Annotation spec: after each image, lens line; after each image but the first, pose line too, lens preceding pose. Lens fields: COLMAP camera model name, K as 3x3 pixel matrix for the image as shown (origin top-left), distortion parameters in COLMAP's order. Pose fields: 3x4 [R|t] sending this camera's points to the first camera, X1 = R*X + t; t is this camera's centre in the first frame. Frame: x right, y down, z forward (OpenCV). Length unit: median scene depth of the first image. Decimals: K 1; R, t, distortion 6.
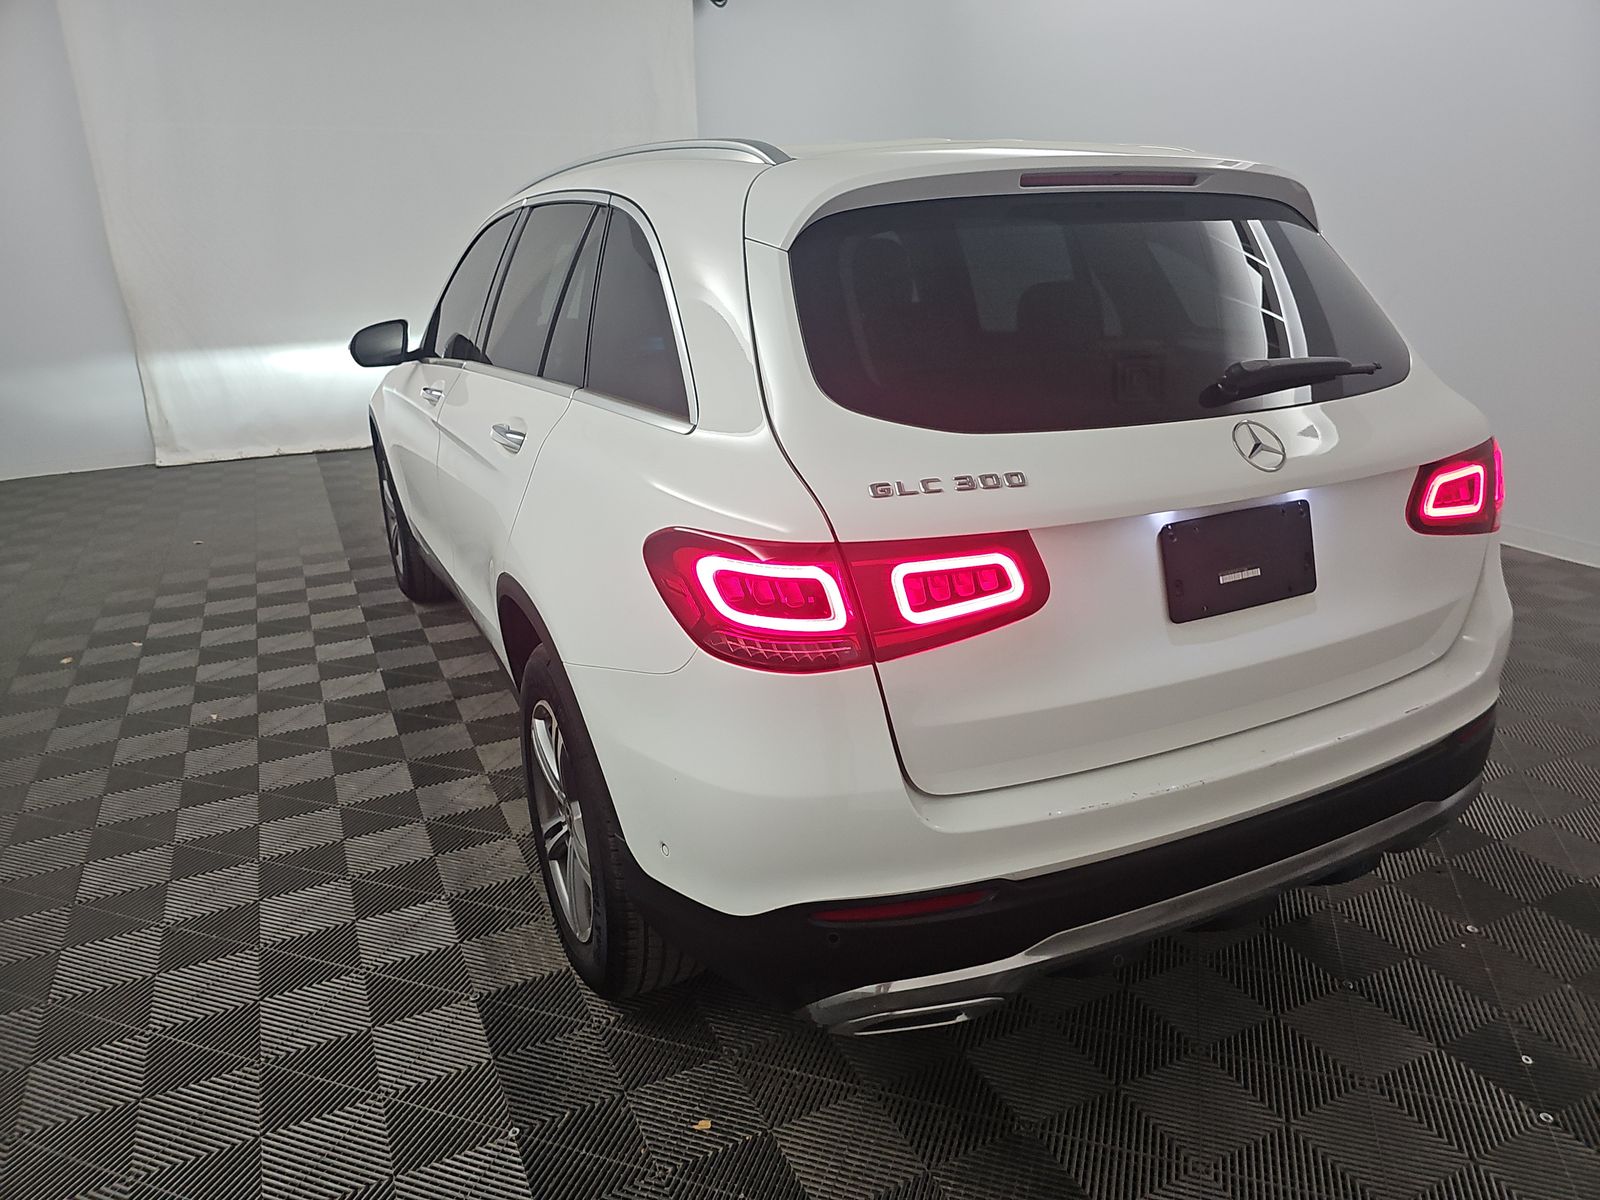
lens RADIAL K [[1099.8, 0, 800.0], [0, 1099.8, 600.0], [0, 0, 1]] dist [0.028282, -0.001928]
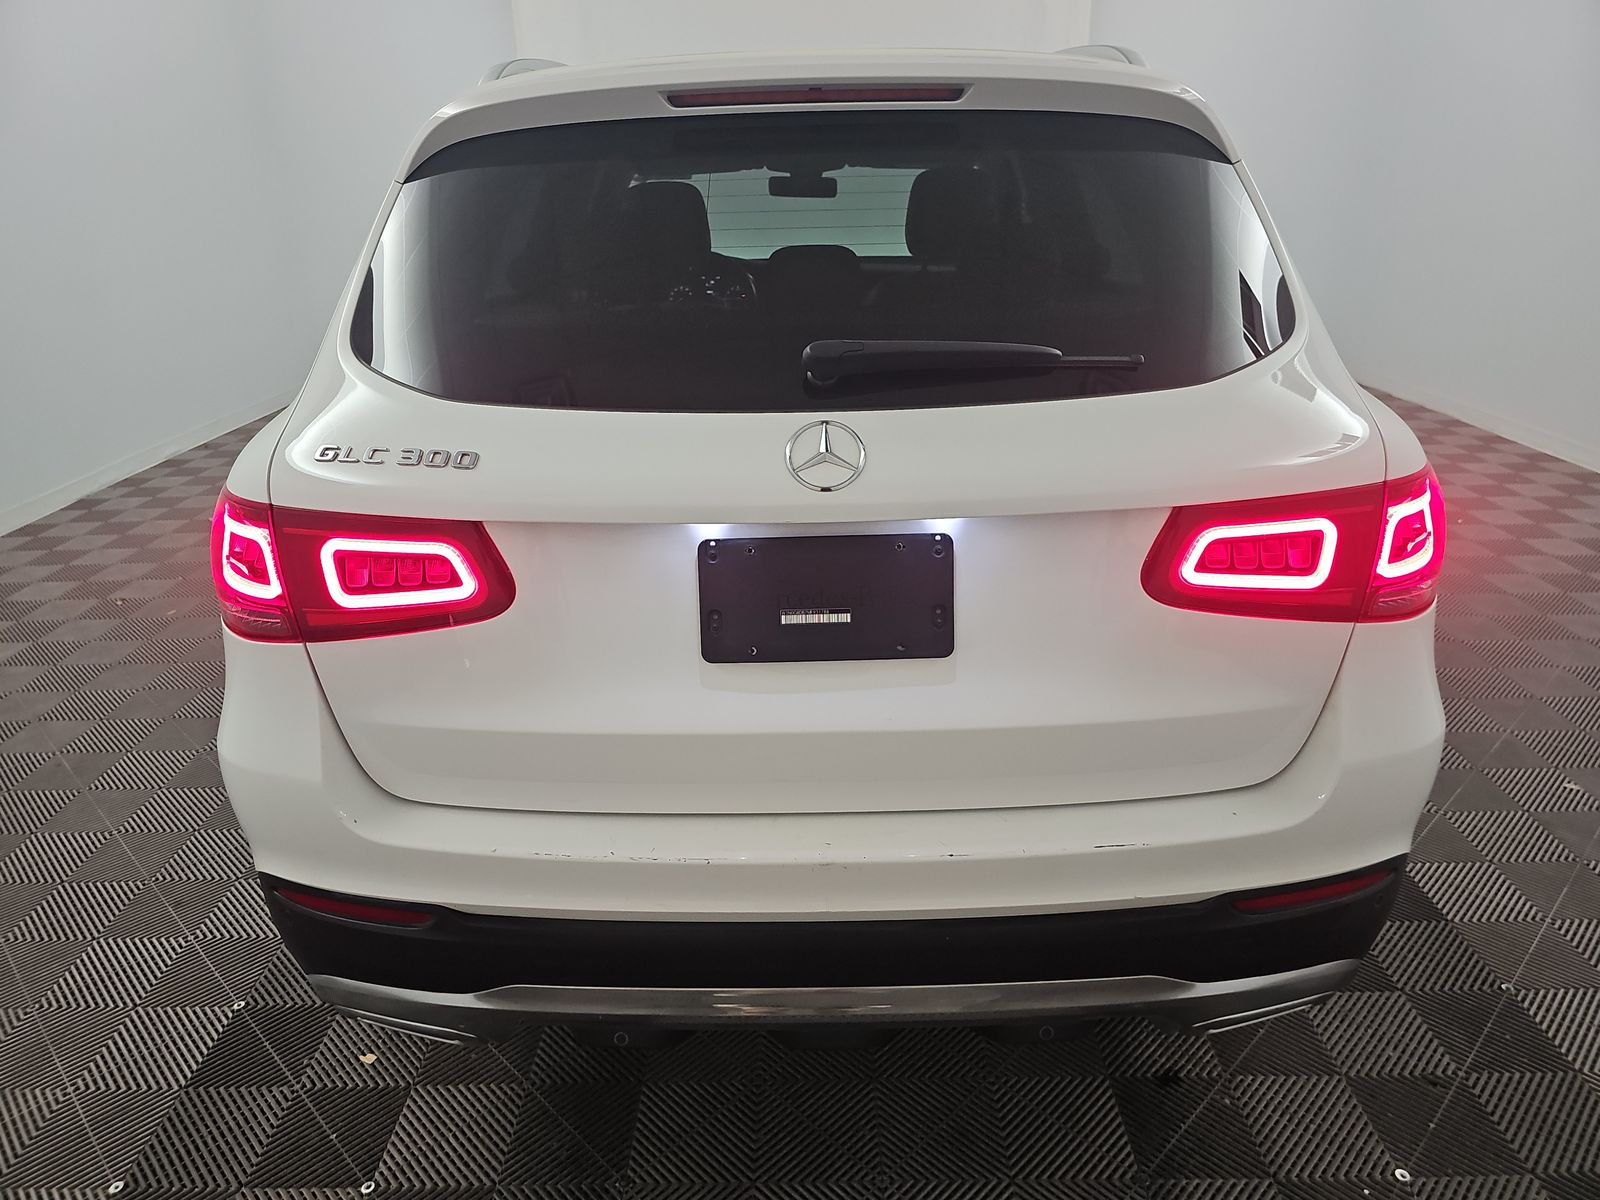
lens RADIAL K [[1104.8, 0, 800.0], [0, 1104.8, 600.0], [0, 0, 1]] dist [0.017692, -0.000777]
pose [[0.892022, 0.168141, -0.419554, 0.703989], [-0.141769, 0.985472, 0.093521, -0.104566], [0.429184, -0.023943, 0.902900, 0.291591]]
